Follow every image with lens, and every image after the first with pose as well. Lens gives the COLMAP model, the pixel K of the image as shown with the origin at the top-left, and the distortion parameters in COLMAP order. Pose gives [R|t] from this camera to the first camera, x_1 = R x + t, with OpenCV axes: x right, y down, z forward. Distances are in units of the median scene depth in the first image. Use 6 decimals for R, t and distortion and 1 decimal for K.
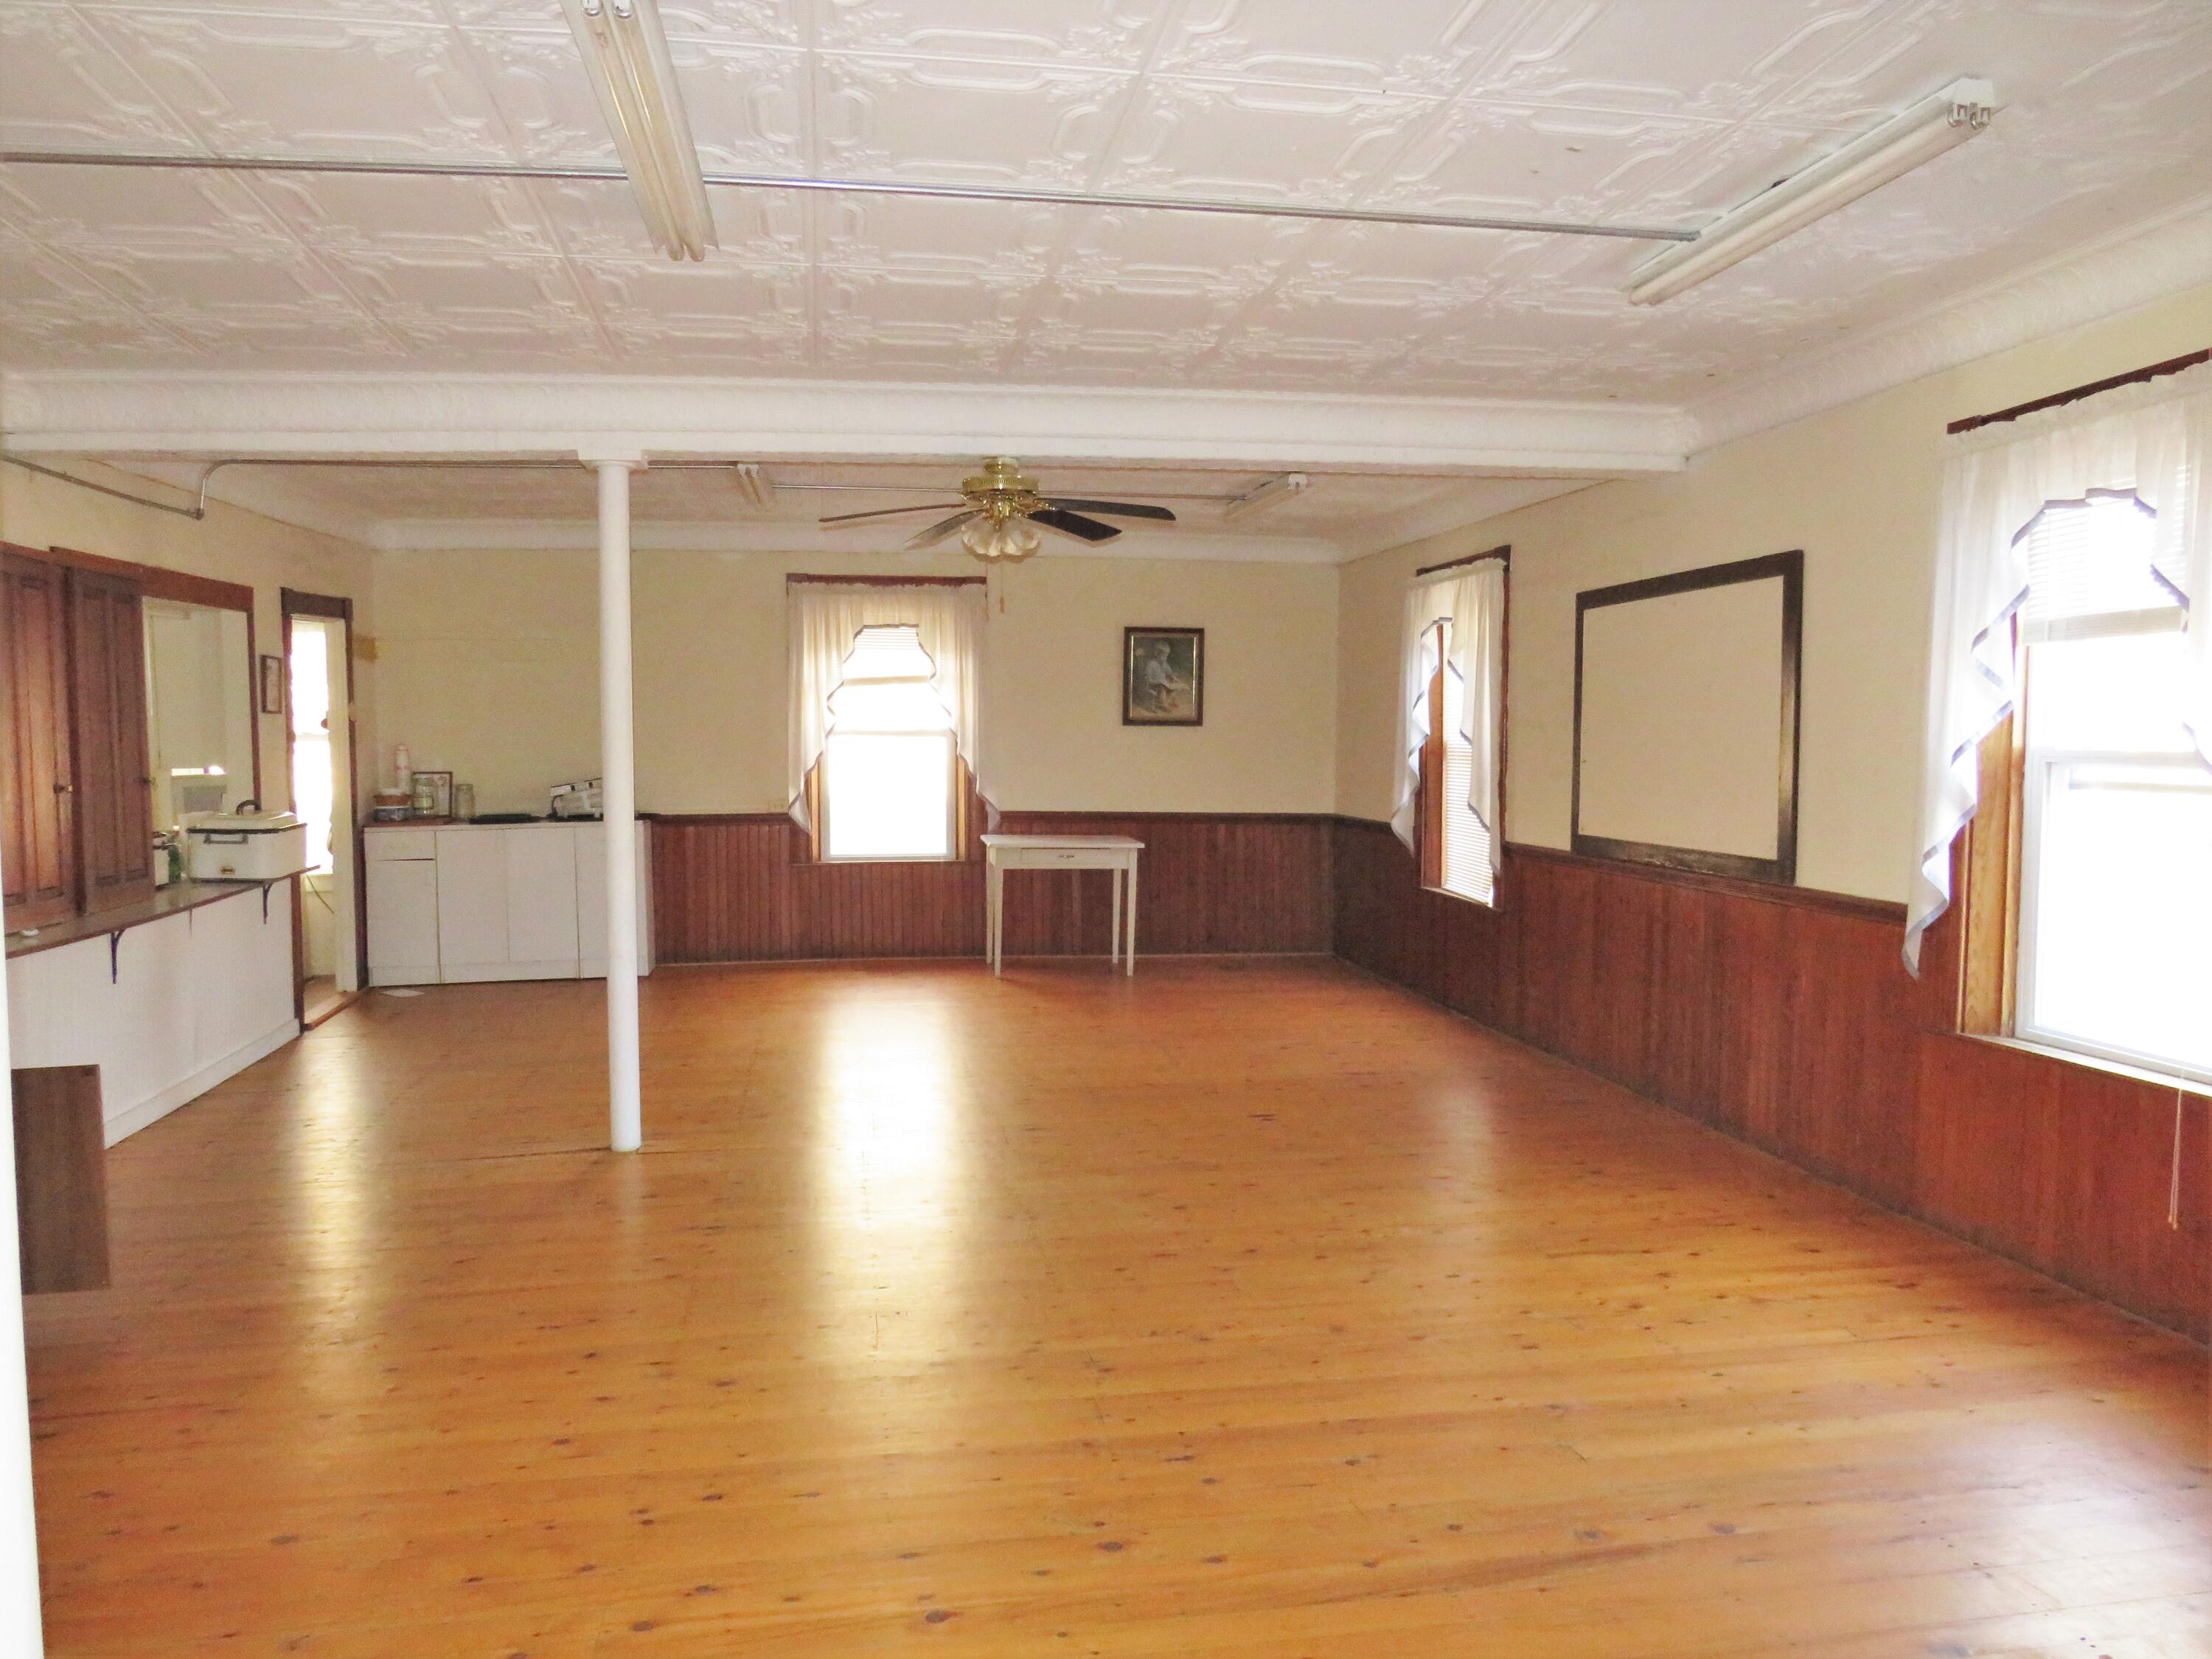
lens RADIAL K [[1561.8, 0, 1110.2], [0, 1561.8, 841.1], [0, 0, 1]] dist [-0.019099, 0.007565]
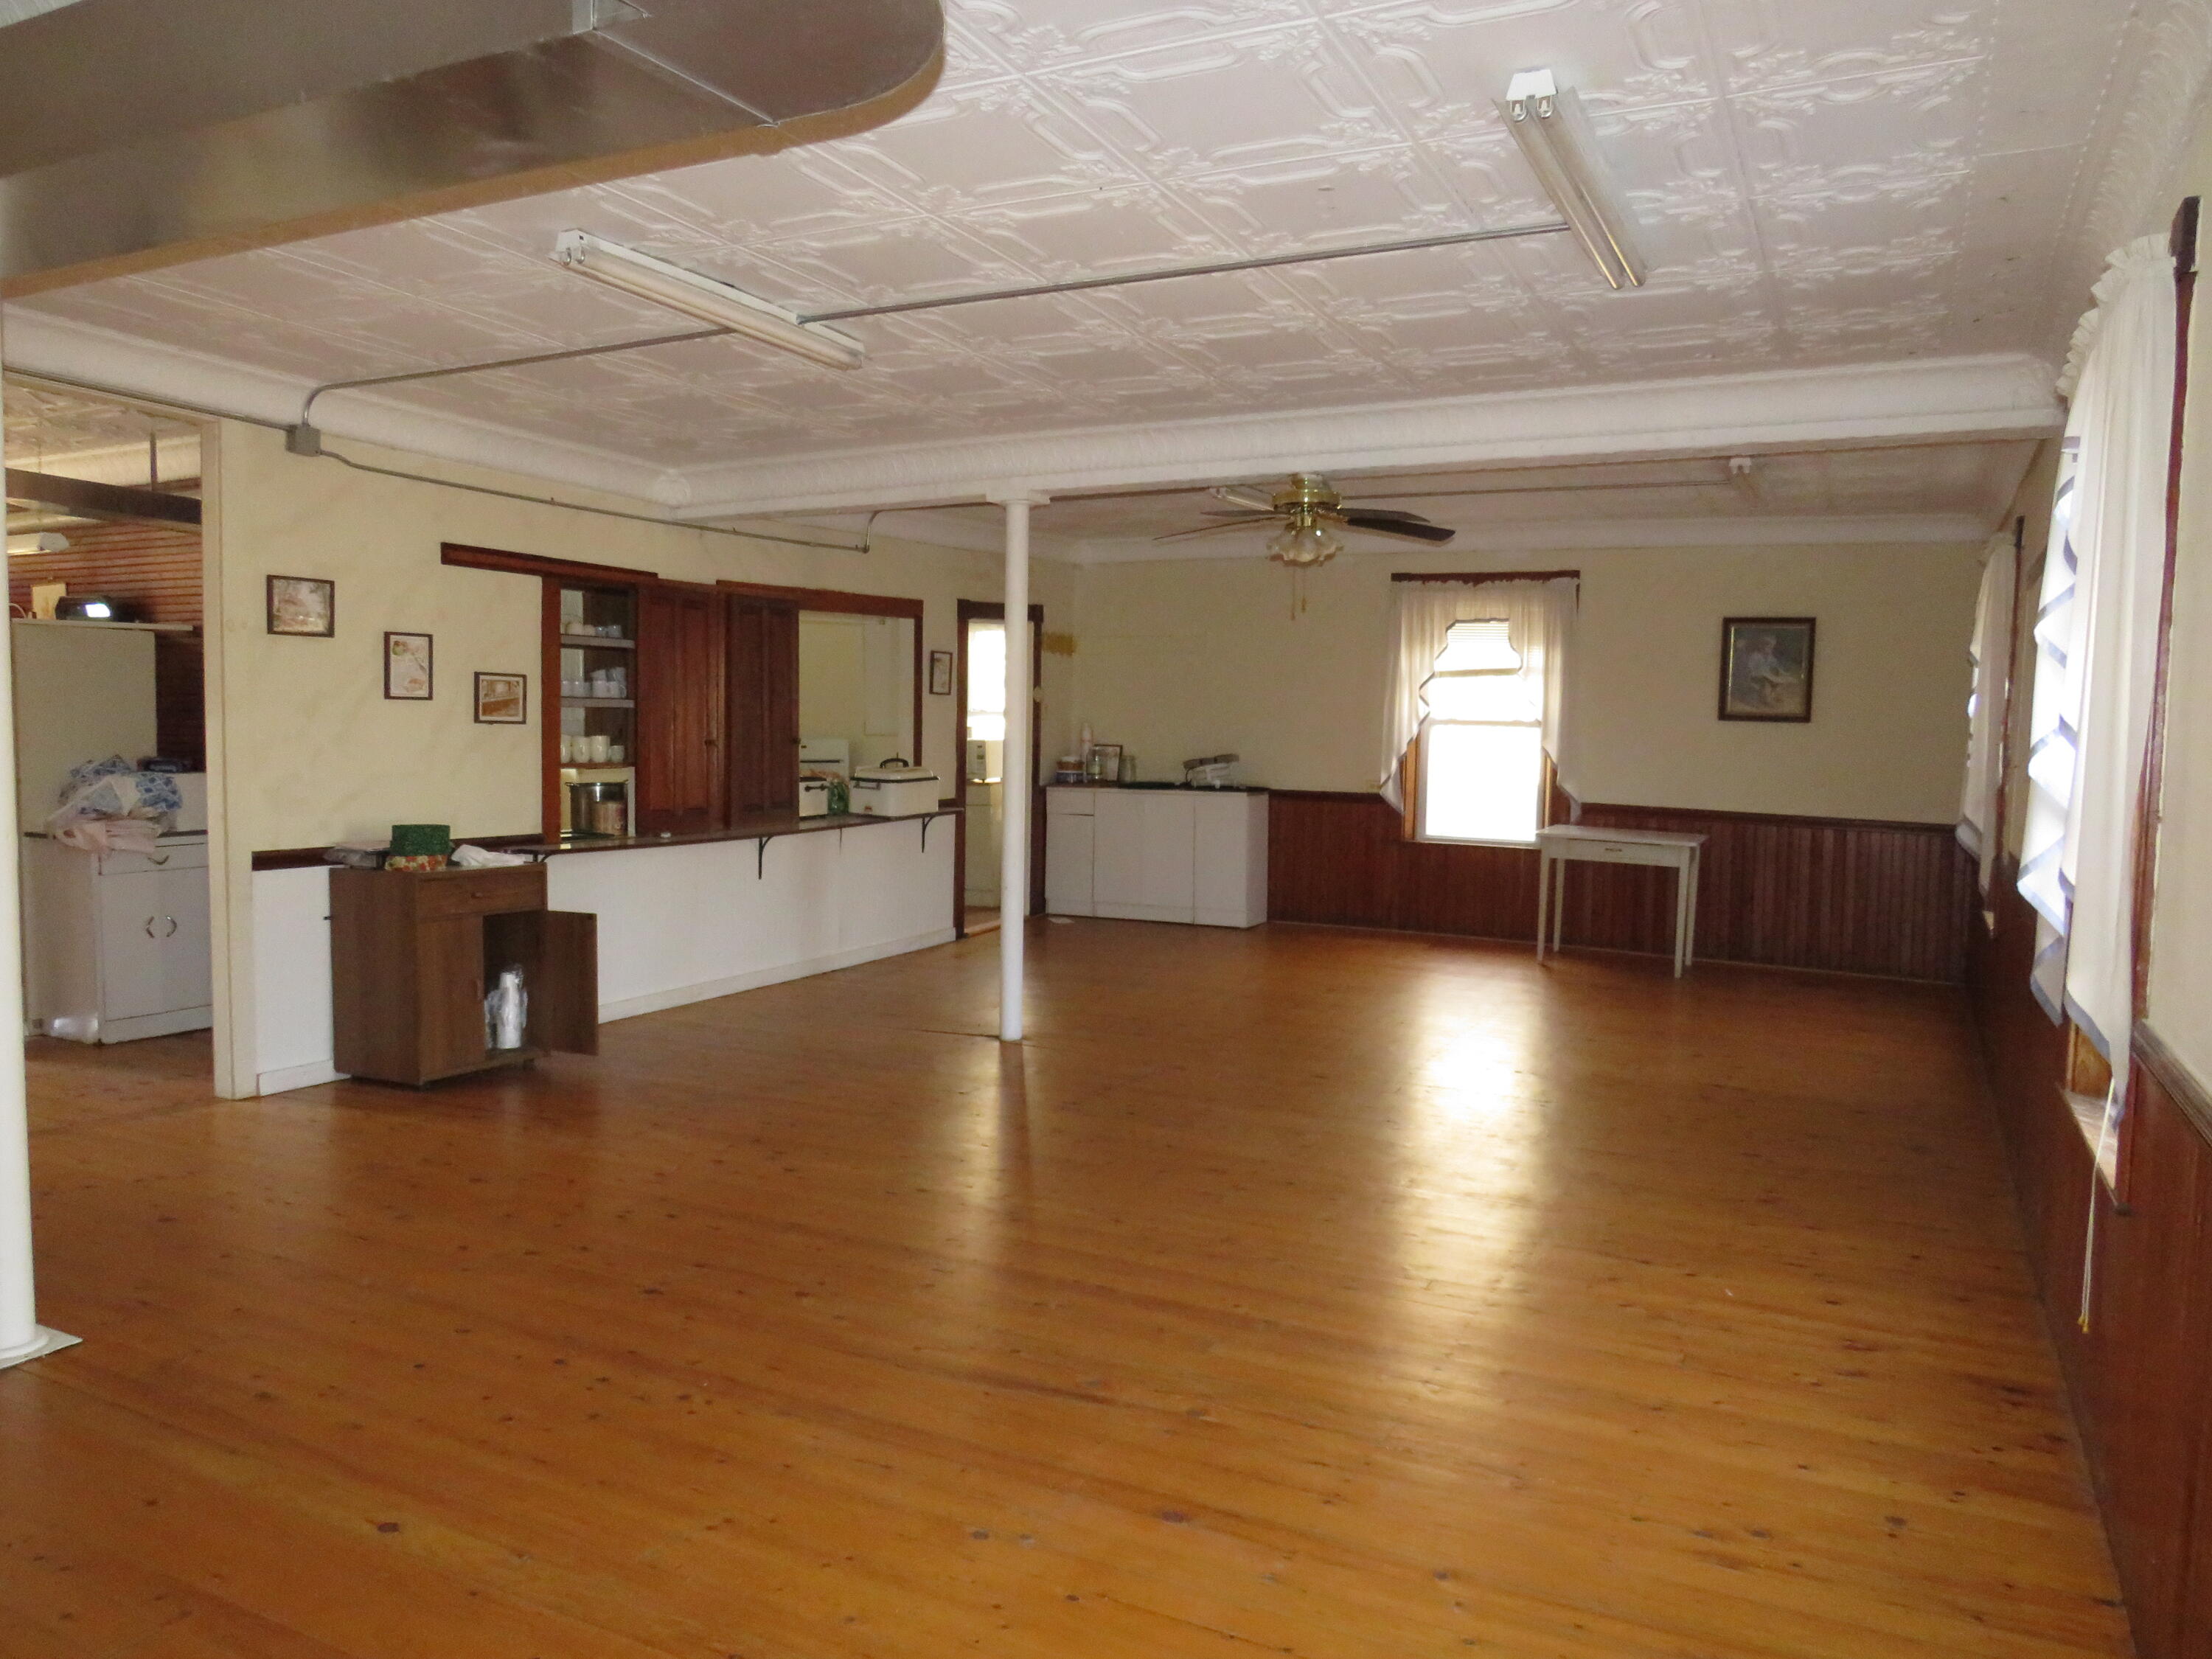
lens RADIAL K [[1561.8, 0, 1146.6], [0, 1561.8, 868.2], [0, 0, 1]] dist [-0.019099, 0.007565]
pose [[0.811957, 0.075285, -0.578842, 0.308428], [-0.062329, 0.997161, 0.042261, -0.001771], [0.580380, 0.001765, 0.814344, 0.012171]]
